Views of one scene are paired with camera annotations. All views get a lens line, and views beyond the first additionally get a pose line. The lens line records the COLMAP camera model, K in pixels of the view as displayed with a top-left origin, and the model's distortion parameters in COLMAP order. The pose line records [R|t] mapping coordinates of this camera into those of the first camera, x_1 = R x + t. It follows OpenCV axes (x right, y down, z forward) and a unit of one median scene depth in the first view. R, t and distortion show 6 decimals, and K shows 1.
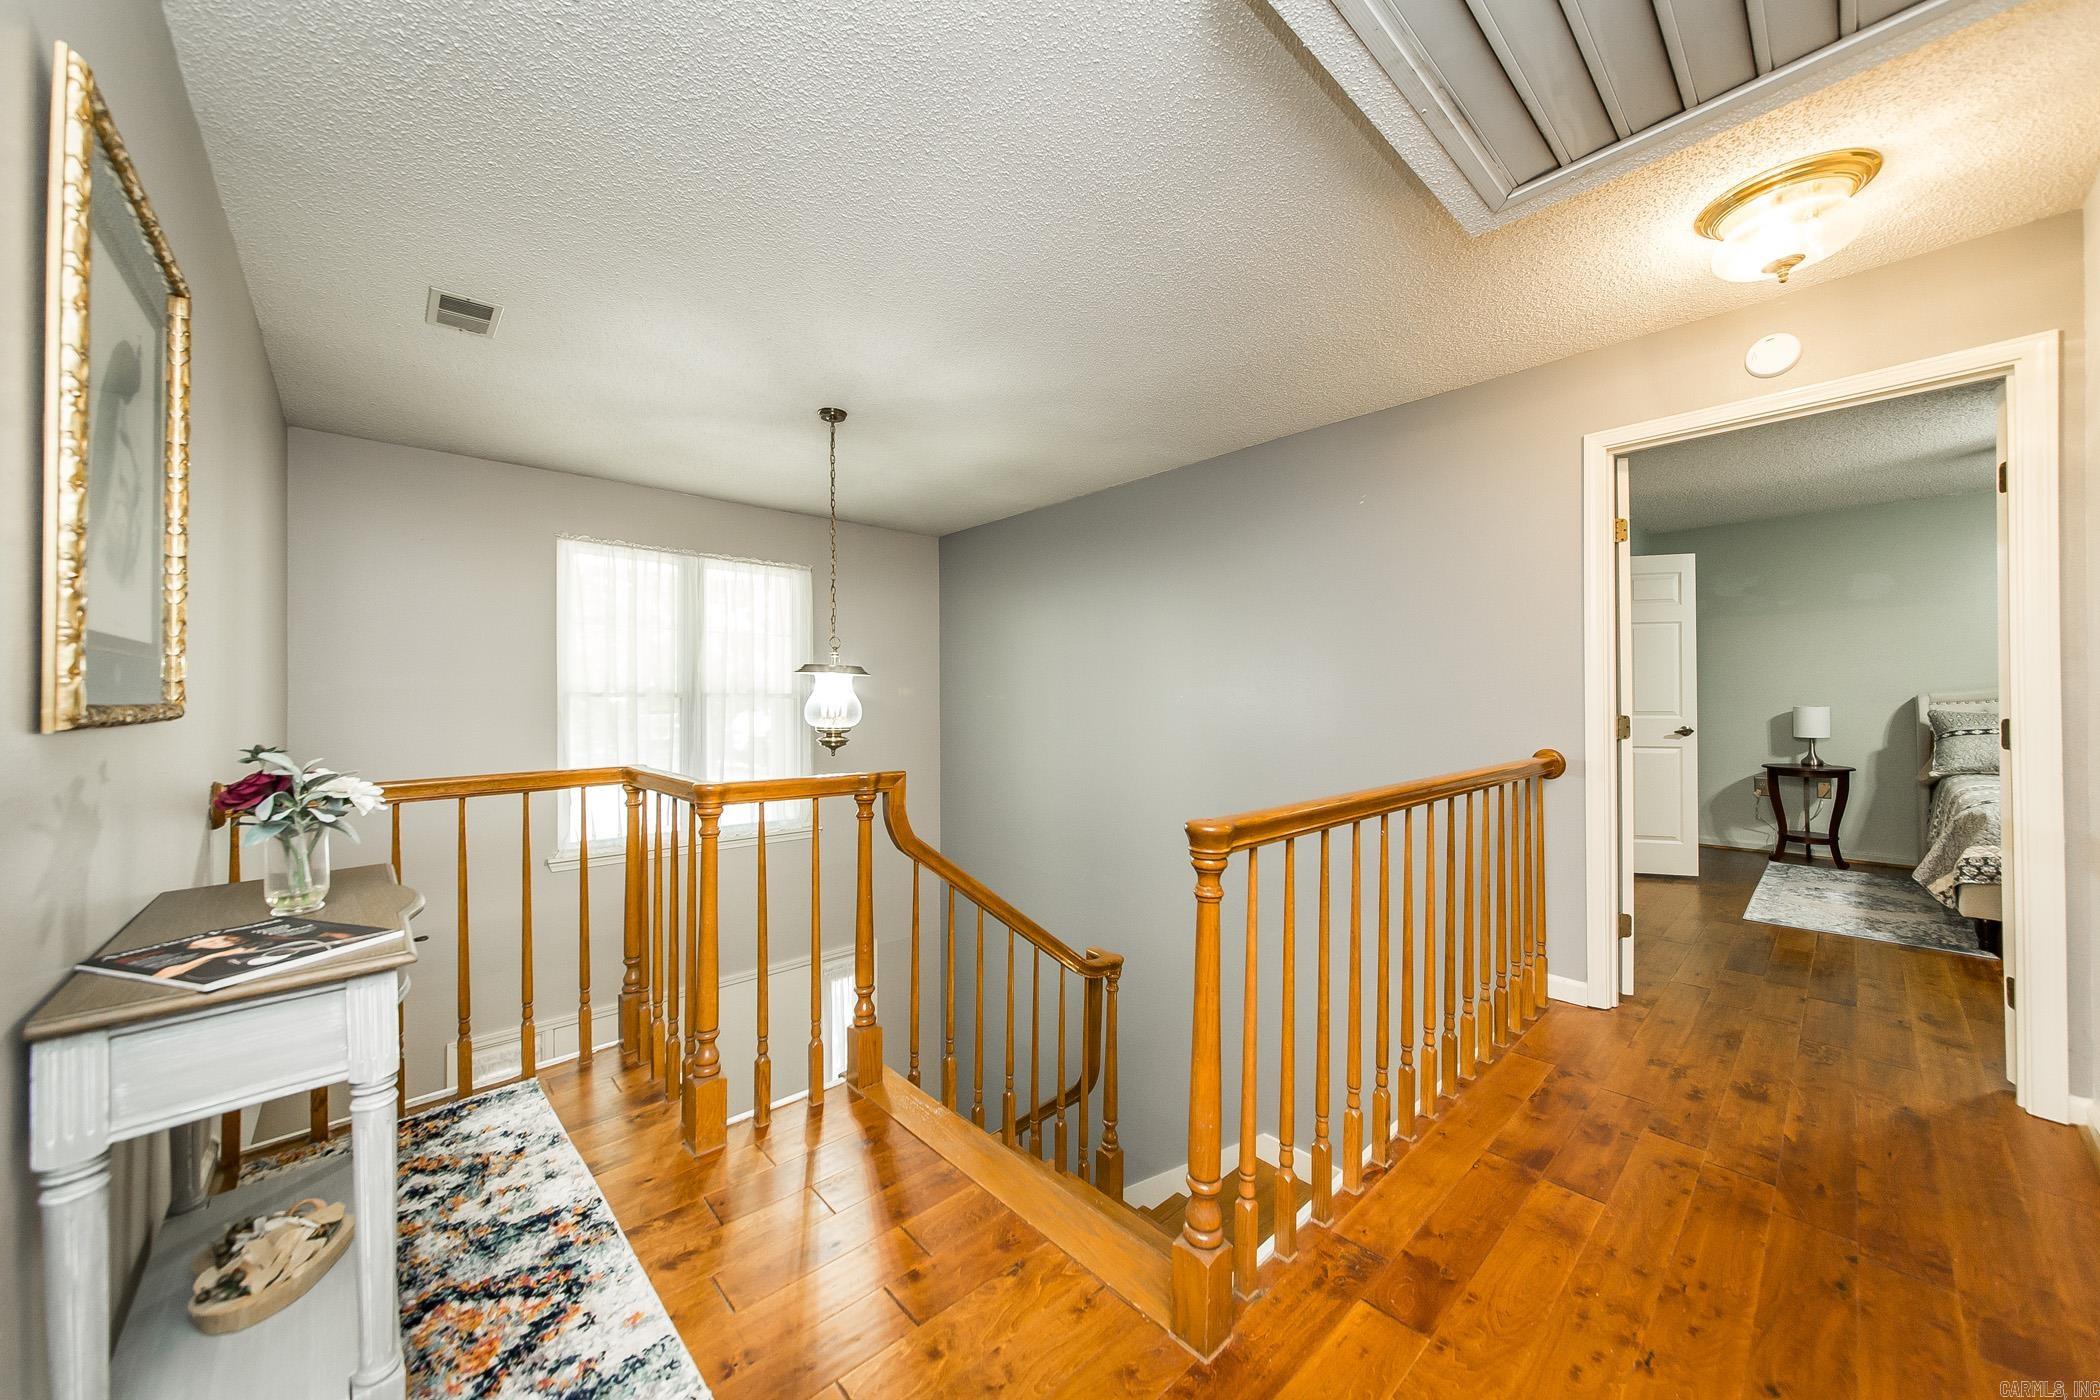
lens RADIAL K [[774.0, 0, 1025.5], [0, 774.0, 697.0], [0, 0, 1]] dist [-0.002063, -0.000099]
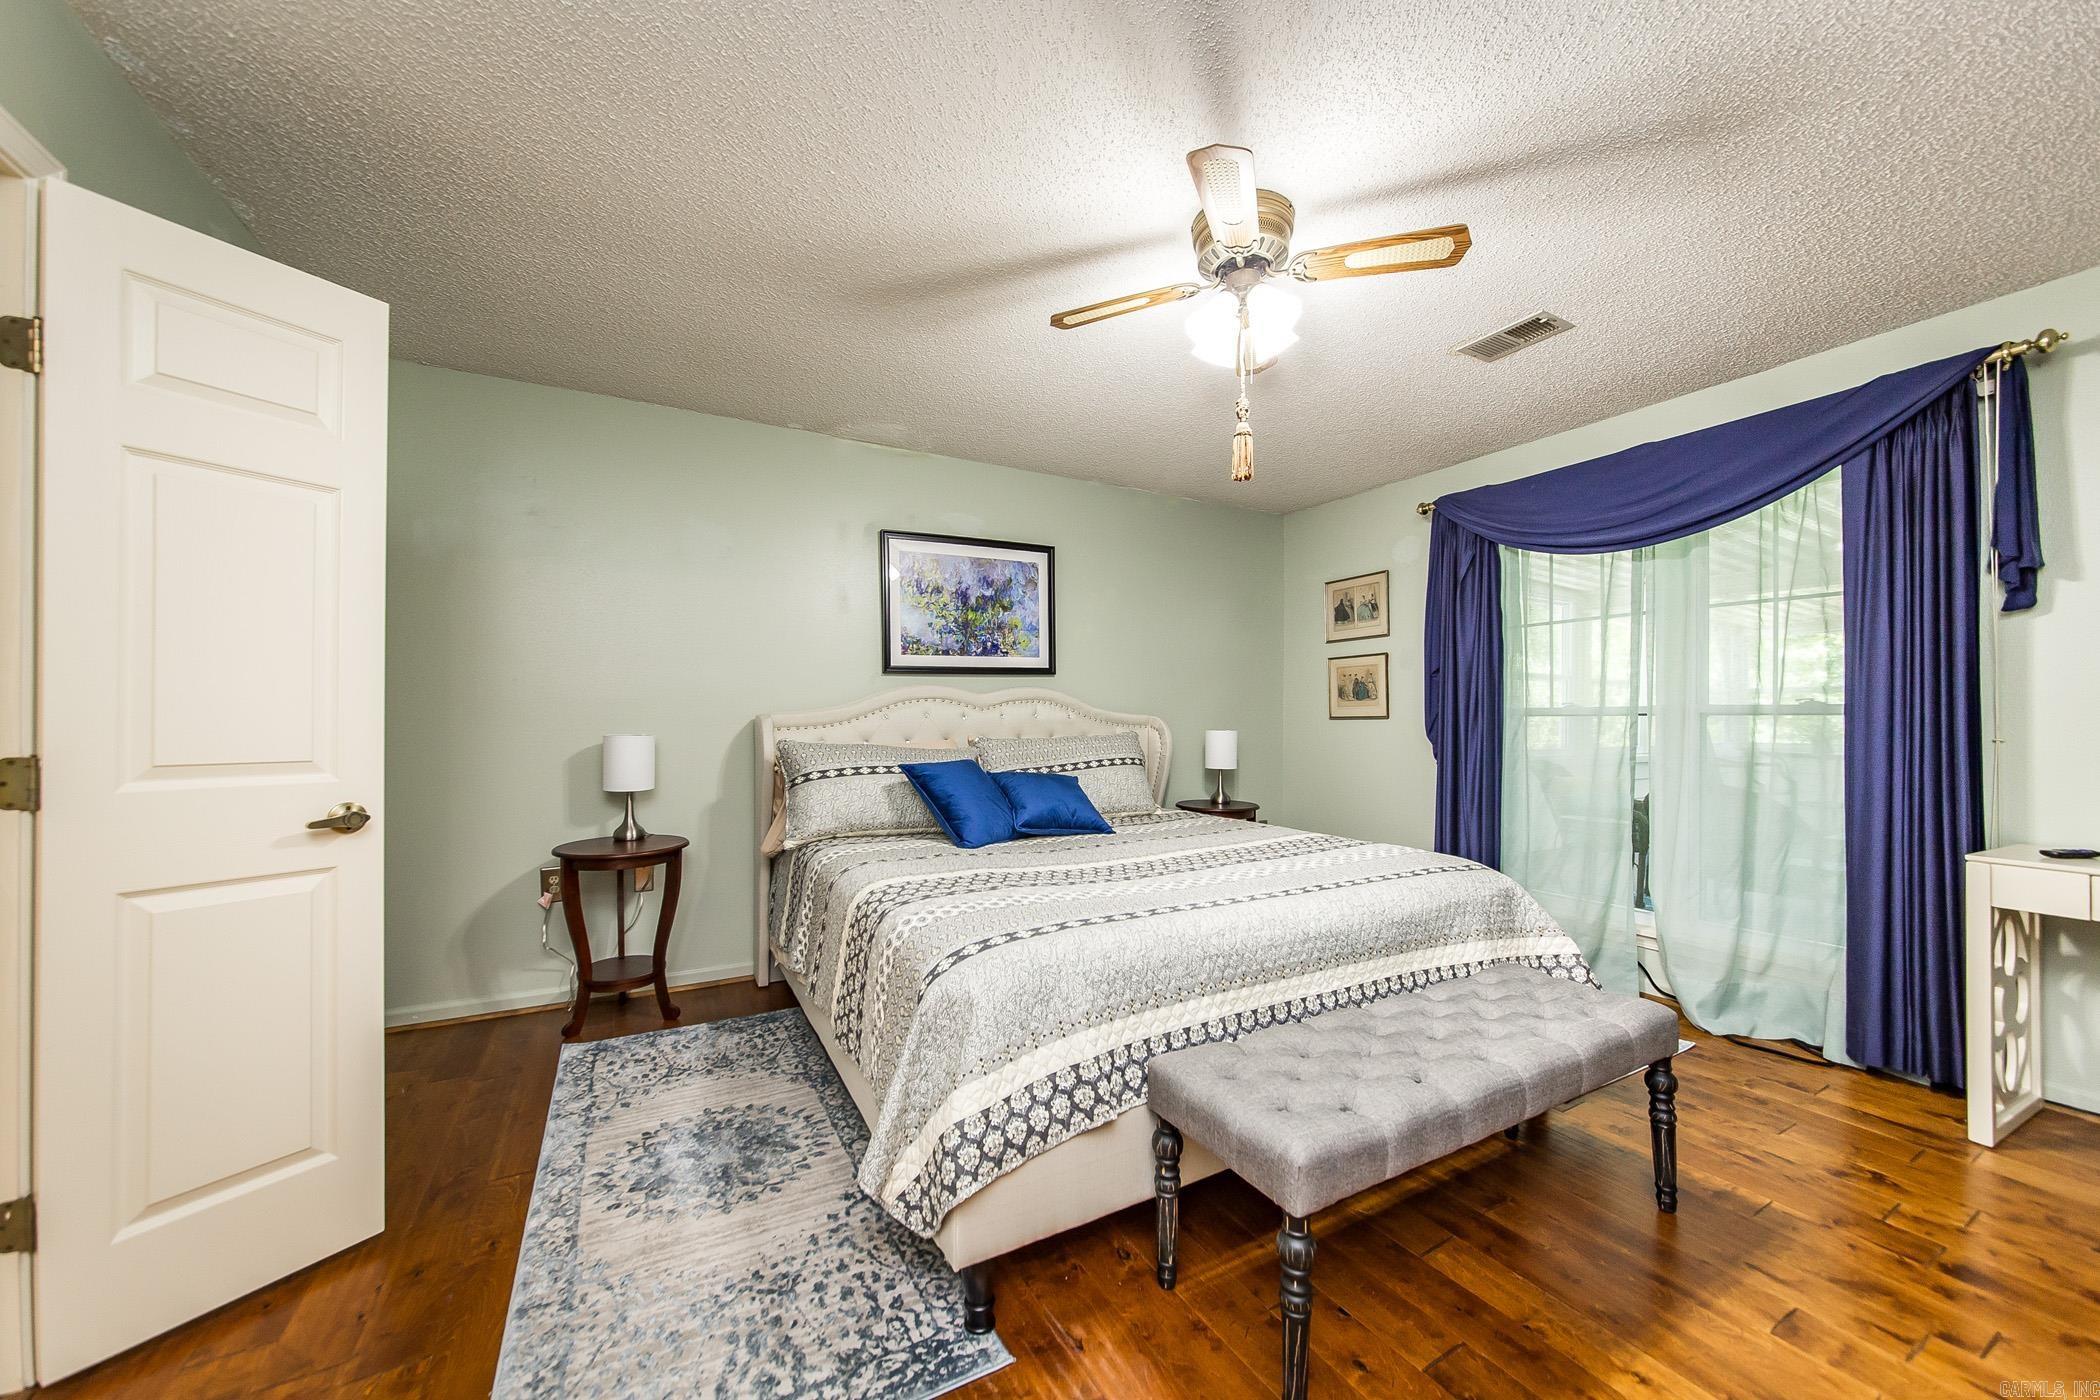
lens RADIAL K [[747.5, 0, 1037.2], [0, 747.5, 702.3], [0, 0, 1]] dist [-0.011490, 0.000013]
pose [[0.251365, 0.021233, 0.967660, 0.577346], [-0.003996, 0.999774, -0.020900, -0.002088], [-0.967884, 0.001387, 0.251393, 0.586854]]
